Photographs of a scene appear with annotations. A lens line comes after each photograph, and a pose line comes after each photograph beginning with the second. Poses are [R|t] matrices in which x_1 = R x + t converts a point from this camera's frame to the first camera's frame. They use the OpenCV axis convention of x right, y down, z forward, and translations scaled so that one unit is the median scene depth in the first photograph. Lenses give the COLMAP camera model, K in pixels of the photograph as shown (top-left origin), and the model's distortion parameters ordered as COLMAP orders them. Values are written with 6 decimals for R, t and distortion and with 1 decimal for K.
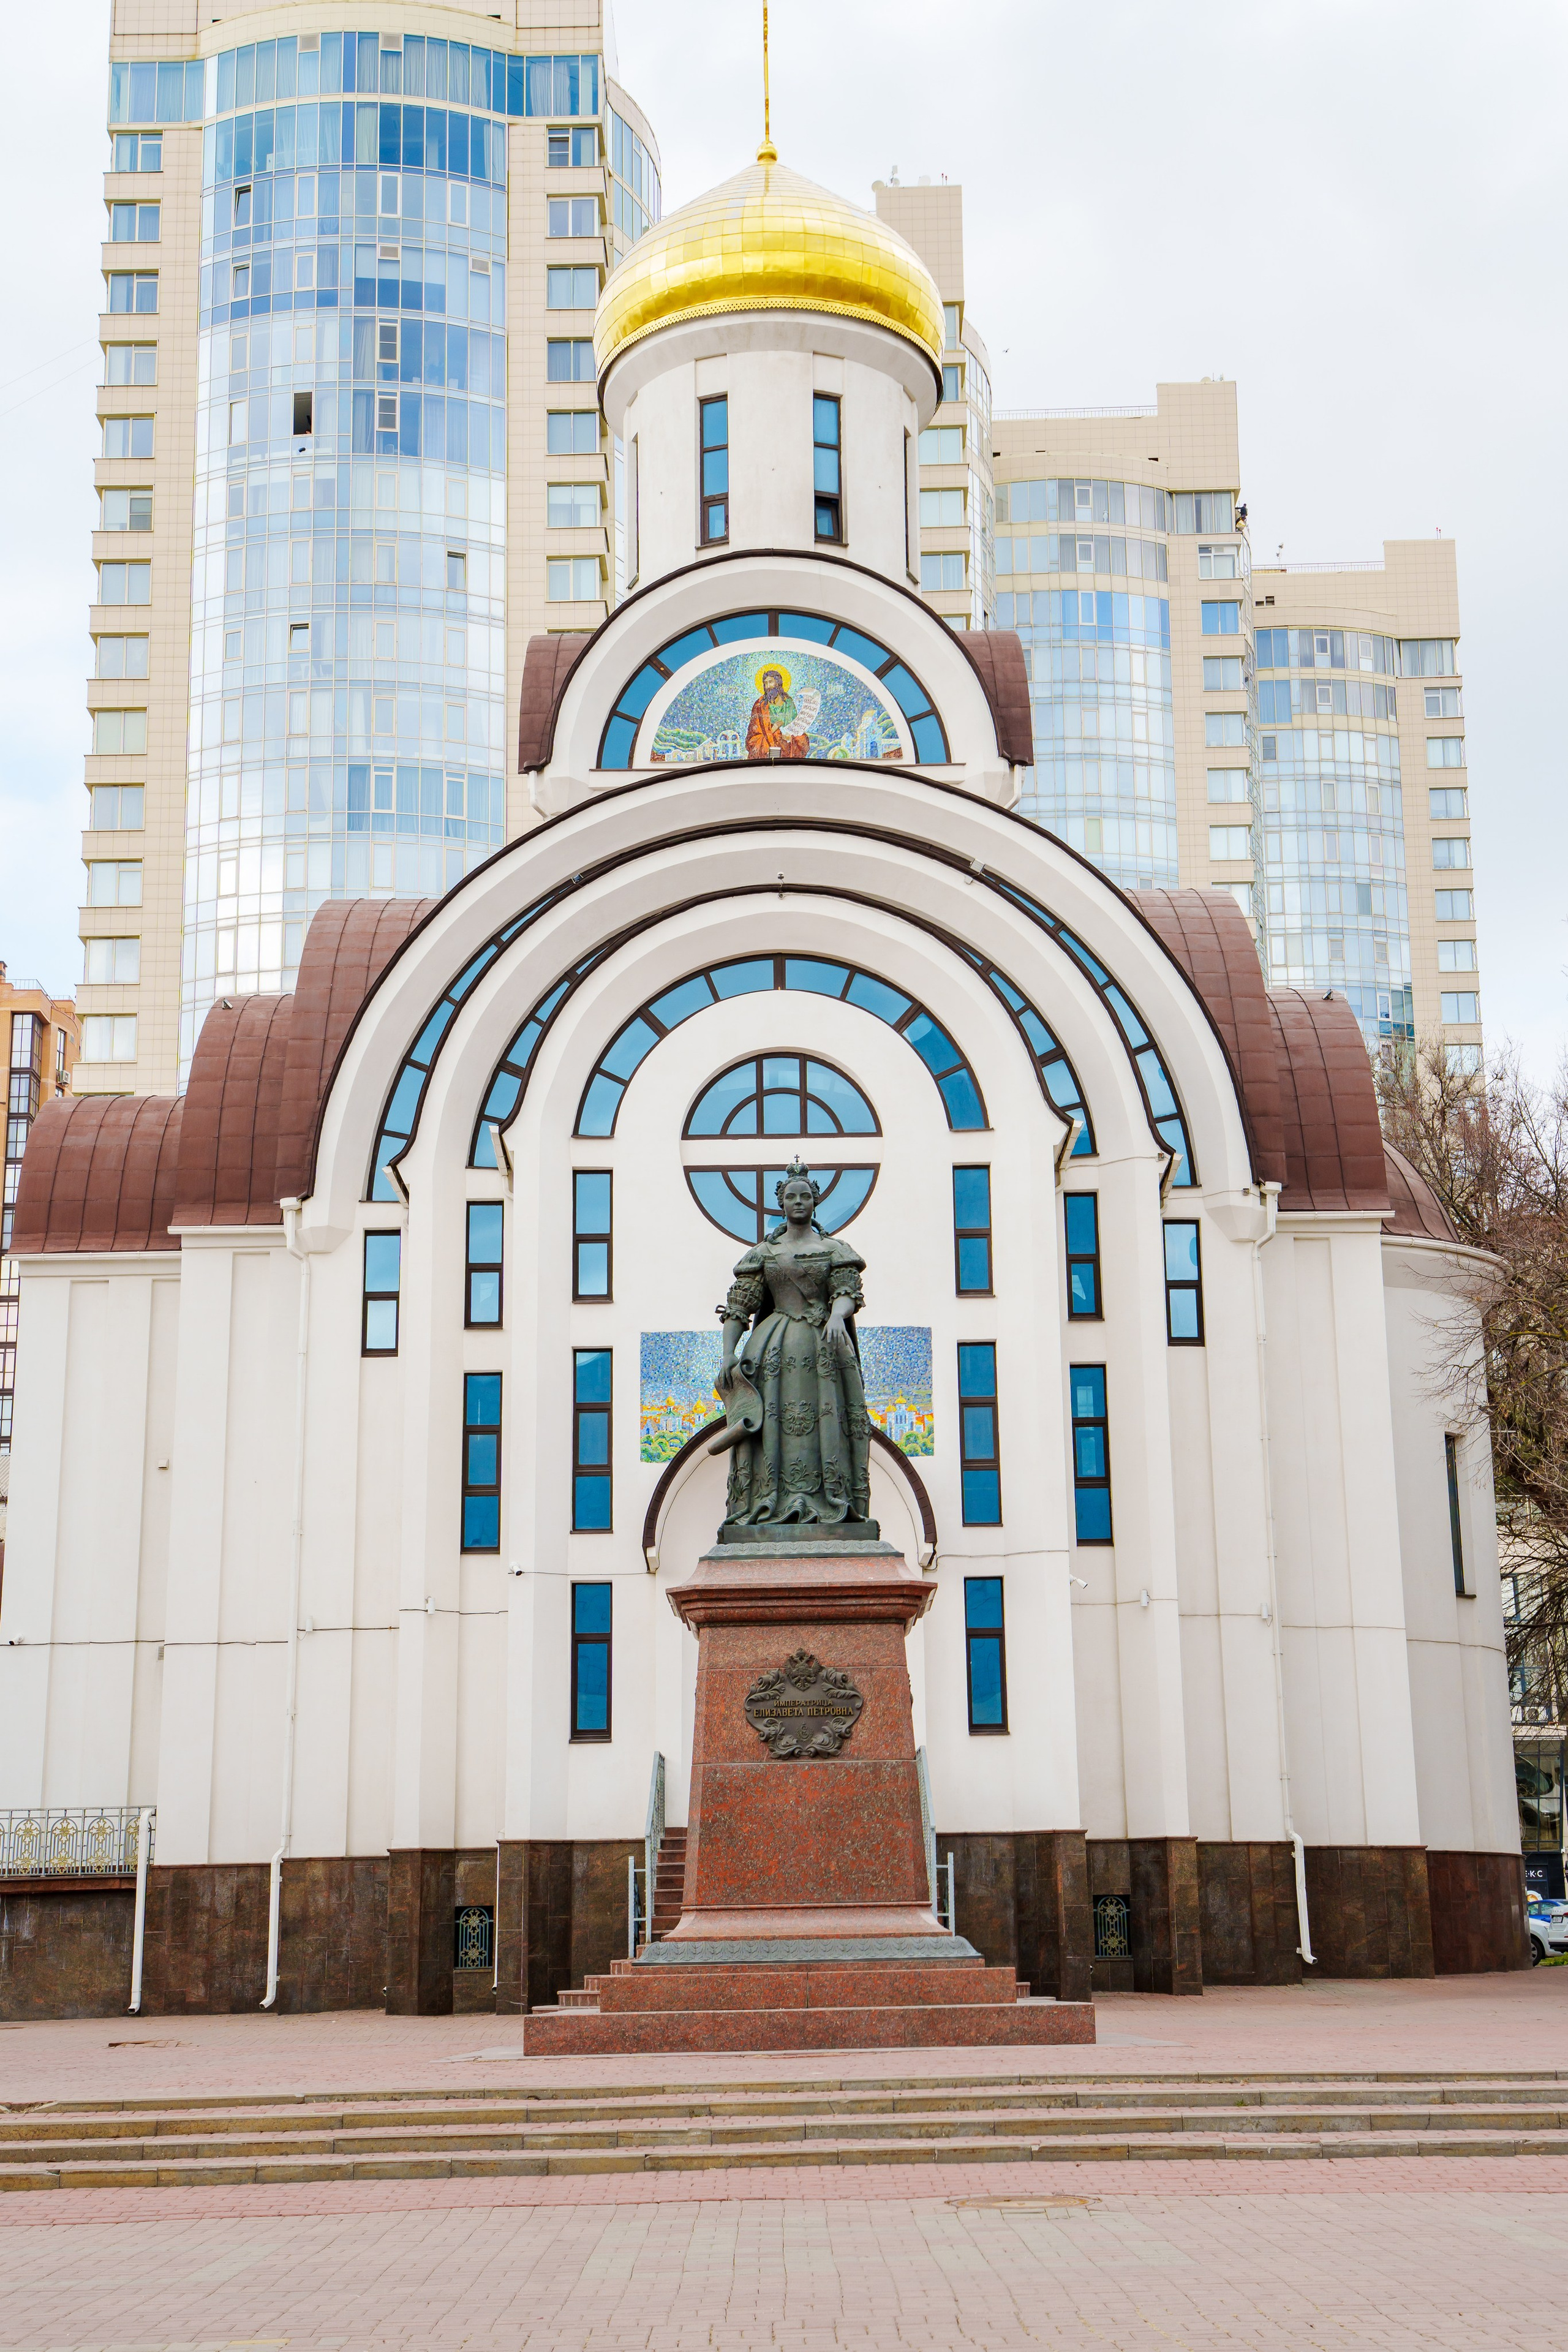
lens RADIAL K [[3135.9, 0, 785.9], [0, 3135.9, 1172.9], [0, 0, 1]] dist [0.284366, -0.668270]
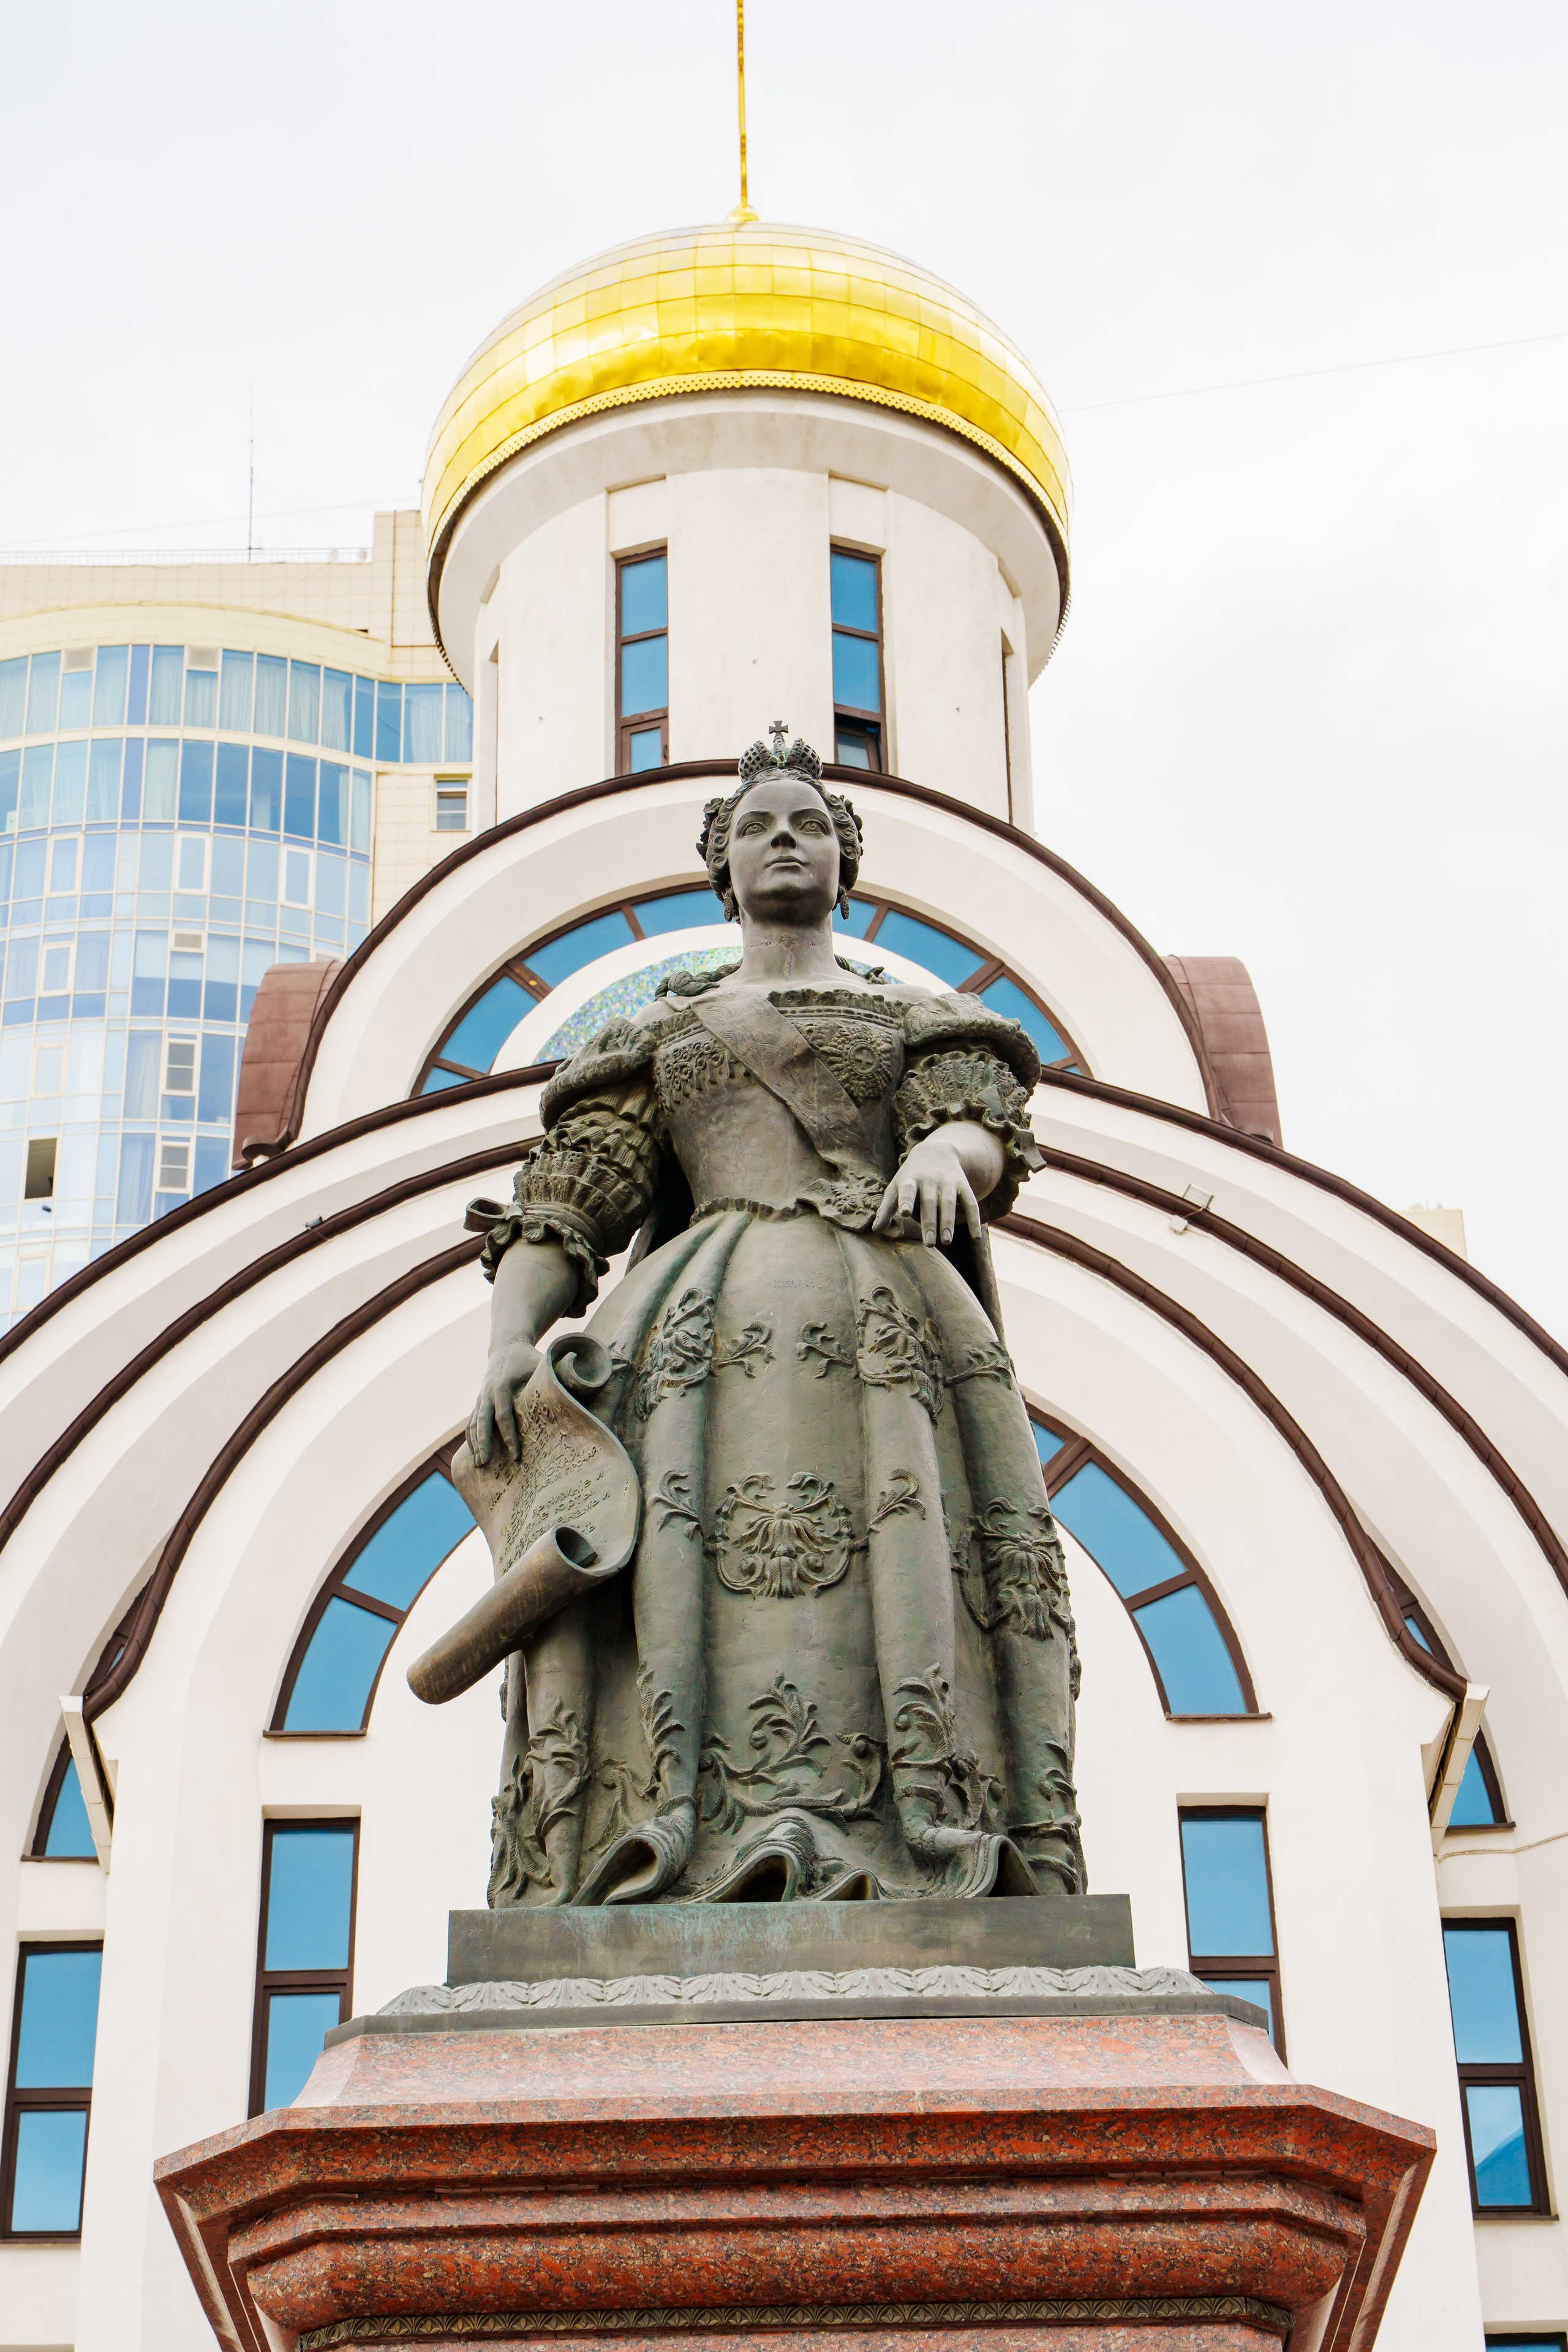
lens RADIAL K [[4425.3, 0, 784.0], [0, 4425.3, 1176.0], [0, 0, 1]] dist [0.661029, -4.120741]
pose [[0.999975, -0.006412, -0.002945, 0.002559], [0.005258, 0.955516, -0.294893, 0.075324], [0.004705, 0.294870, 0.955526, 0.327181]]
